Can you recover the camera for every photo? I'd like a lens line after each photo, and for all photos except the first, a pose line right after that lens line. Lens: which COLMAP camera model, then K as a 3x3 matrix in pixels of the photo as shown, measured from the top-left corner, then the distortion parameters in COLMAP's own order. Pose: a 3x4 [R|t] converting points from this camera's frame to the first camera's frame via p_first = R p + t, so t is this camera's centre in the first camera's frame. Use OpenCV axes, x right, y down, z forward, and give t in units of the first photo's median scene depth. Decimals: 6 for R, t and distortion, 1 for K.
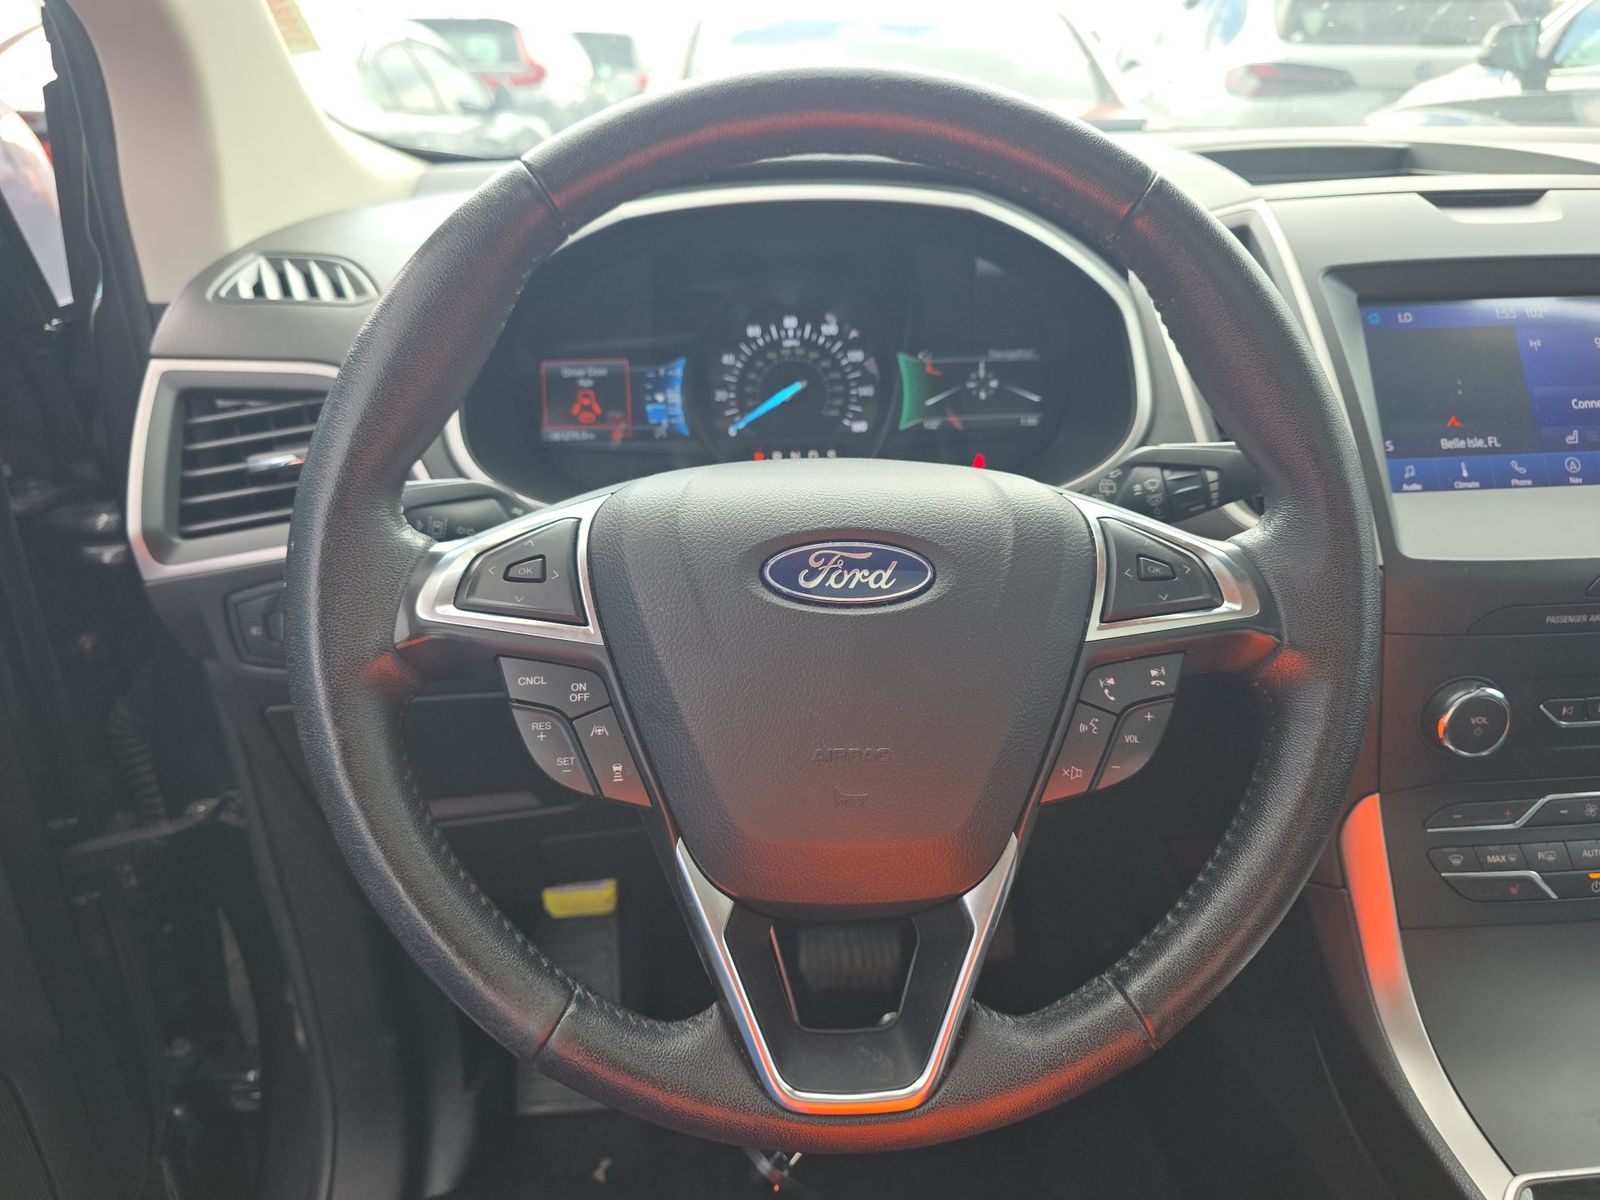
lens RADIAL K [[1106.5, 0, 792.7], [0, 1106.5, 591.2], [0, 0, 1]] dist [-0.001644, -0.009091]
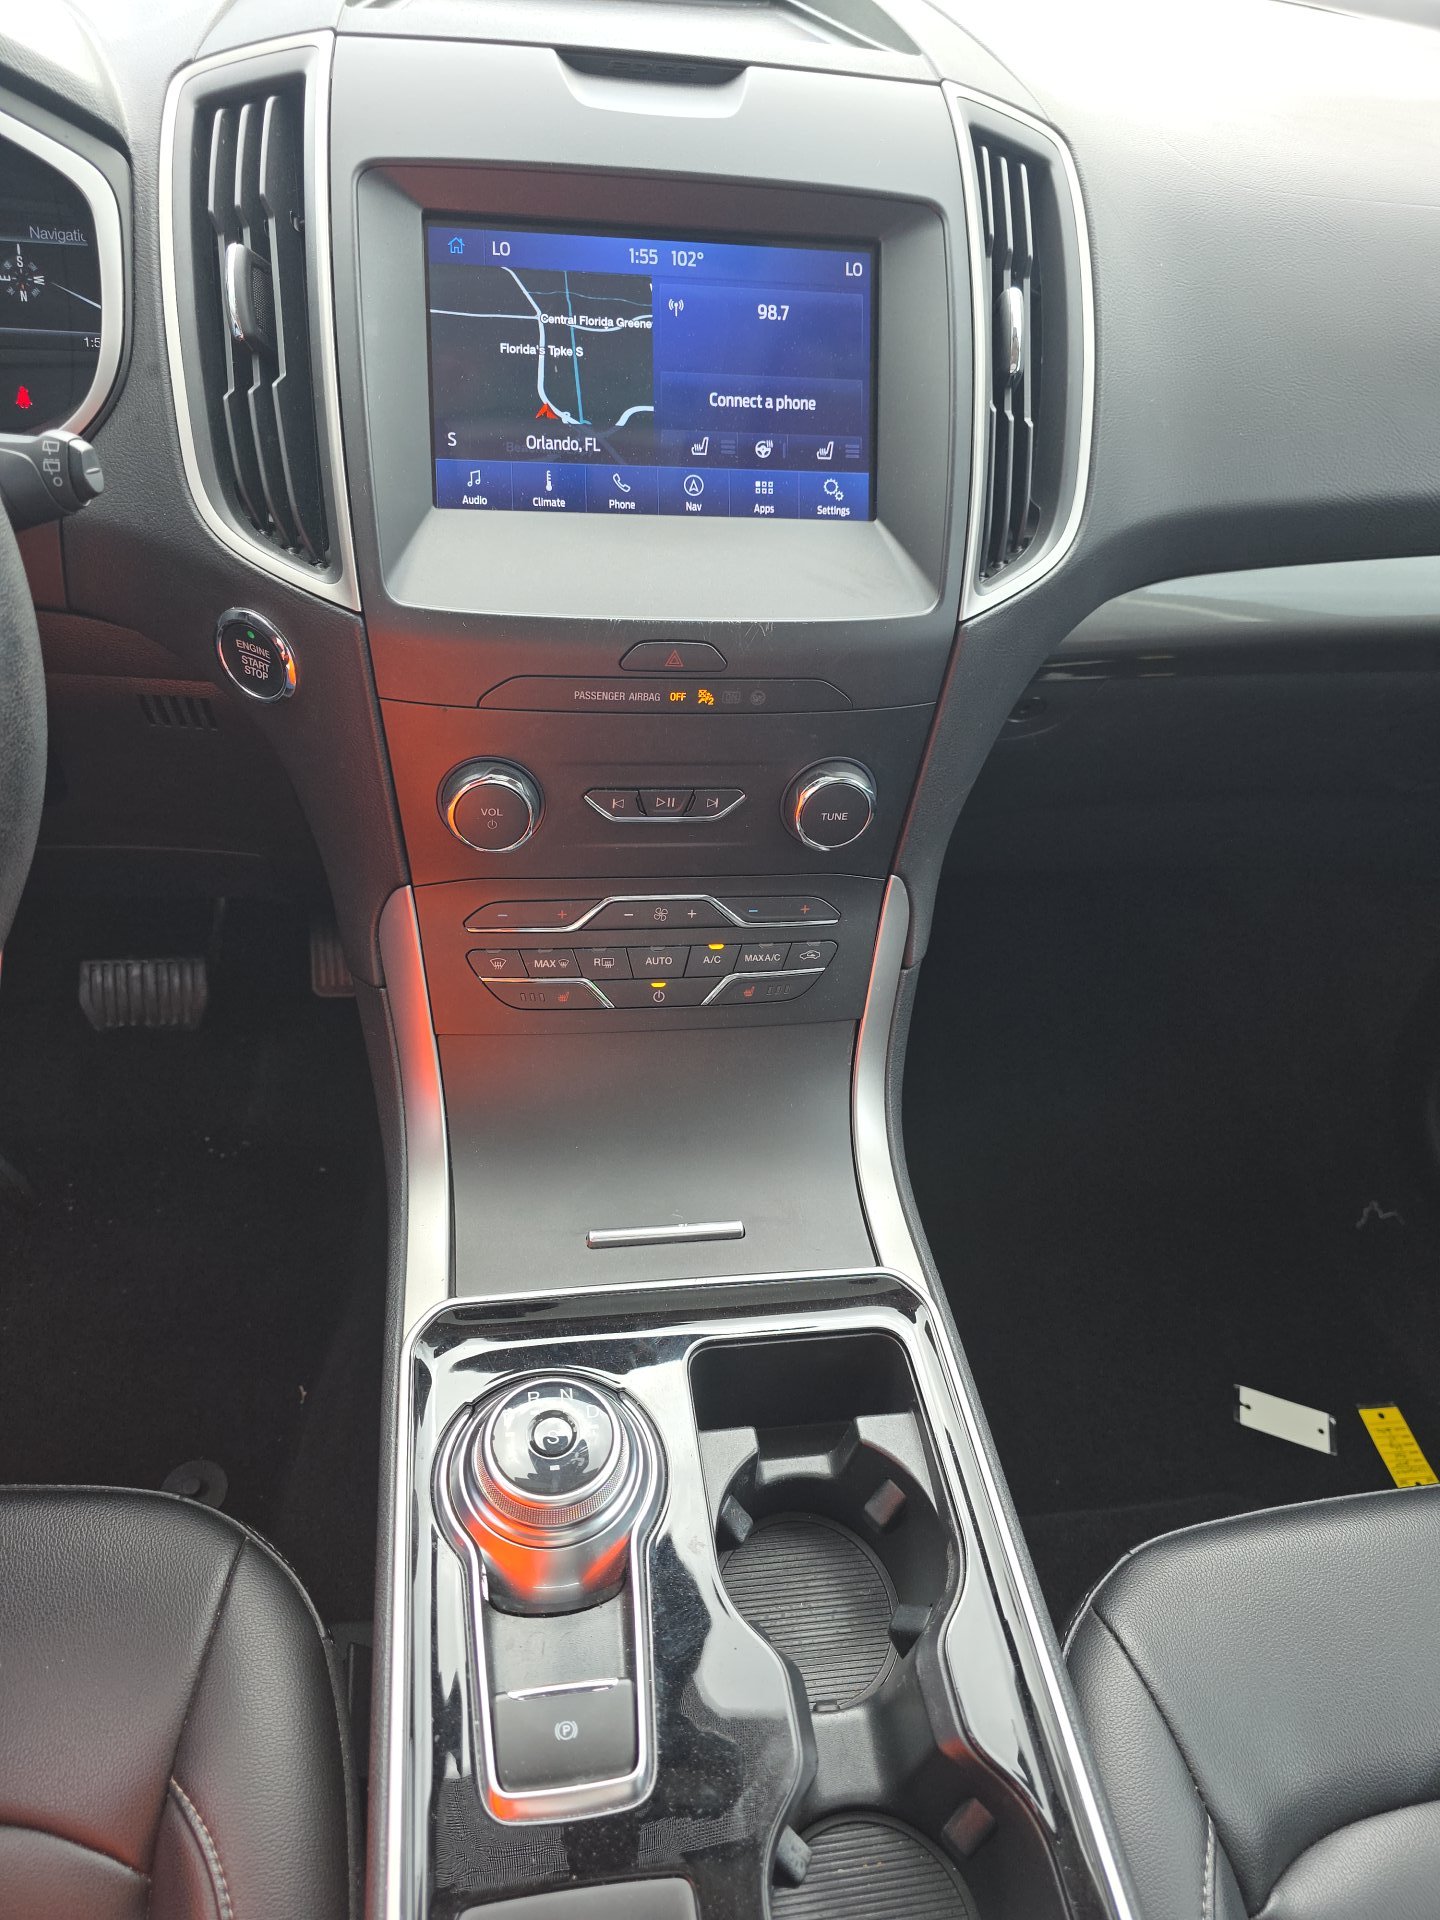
lens RADIAL K [[1327.9, 0, 719.1], [0, 1327.9, 960.1], [0, 0, 1]] dist [-0.001644, -0.009091]
pose [[0.988906, 0.027858, 0.145909, 0.506991], [-0.075961, 0.938954, 0.335552, -0.098054], [-0.127654, -0.342913, 0.930653, 0.012324]]
